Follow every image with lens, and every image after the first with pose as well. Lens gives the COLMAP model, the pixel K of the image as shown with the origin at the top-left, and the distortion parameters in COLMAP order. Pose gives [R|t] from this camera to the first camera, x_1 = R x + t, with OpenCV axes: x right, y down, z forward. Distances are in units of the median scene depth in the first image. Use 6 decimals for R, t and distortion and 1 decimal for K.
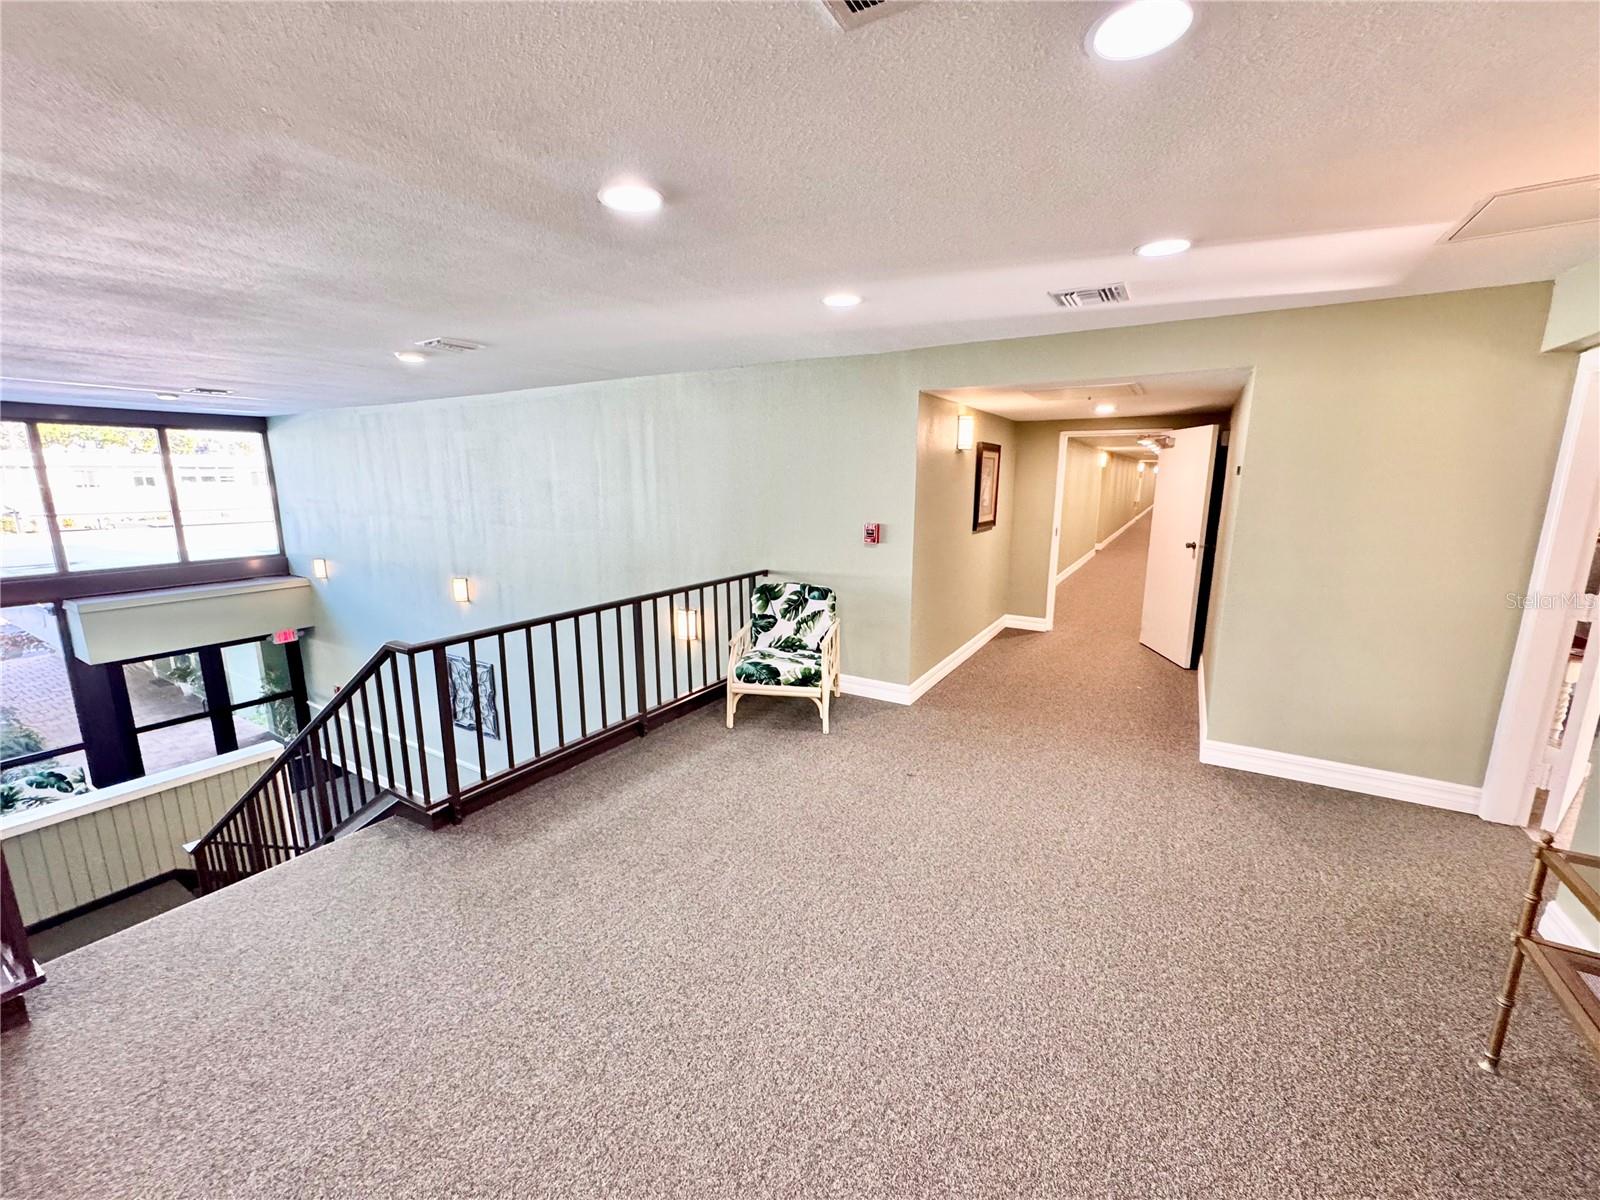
lens RADIAL K [[639.3, 0, 797.8], [0, 639.3, 601.6], [0, 0, 1]] dist [-0.005011, 0.001202]
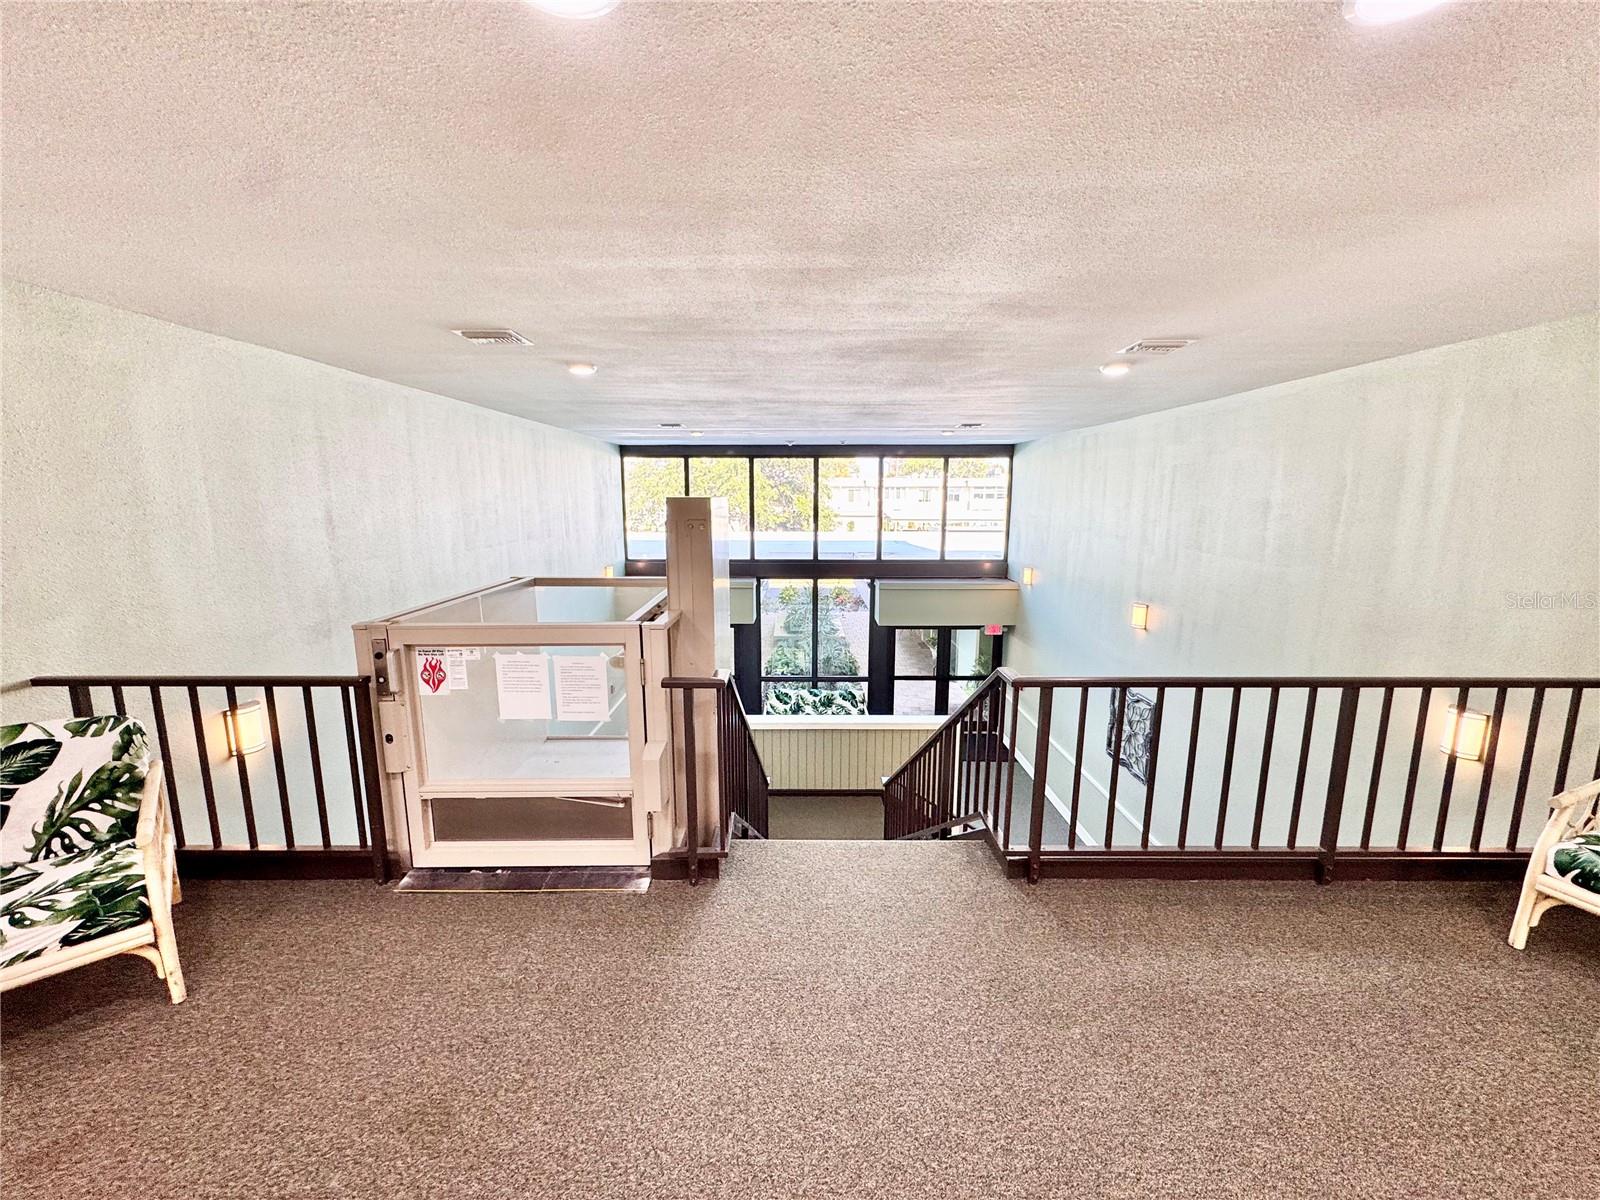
lens RADIAL K [[639.3, 0, 797.8], [0, 639.3, 601.6], [0, 0, 1]] dist [-0.005011, 0.001202]
pose [[0.515204, 0.142852, -0.845079, -0.002776], [-0.165634, 0.984019, 0.065359, -0.027932], [0.840910, 0.106301, 0.530632, 0.136044]]
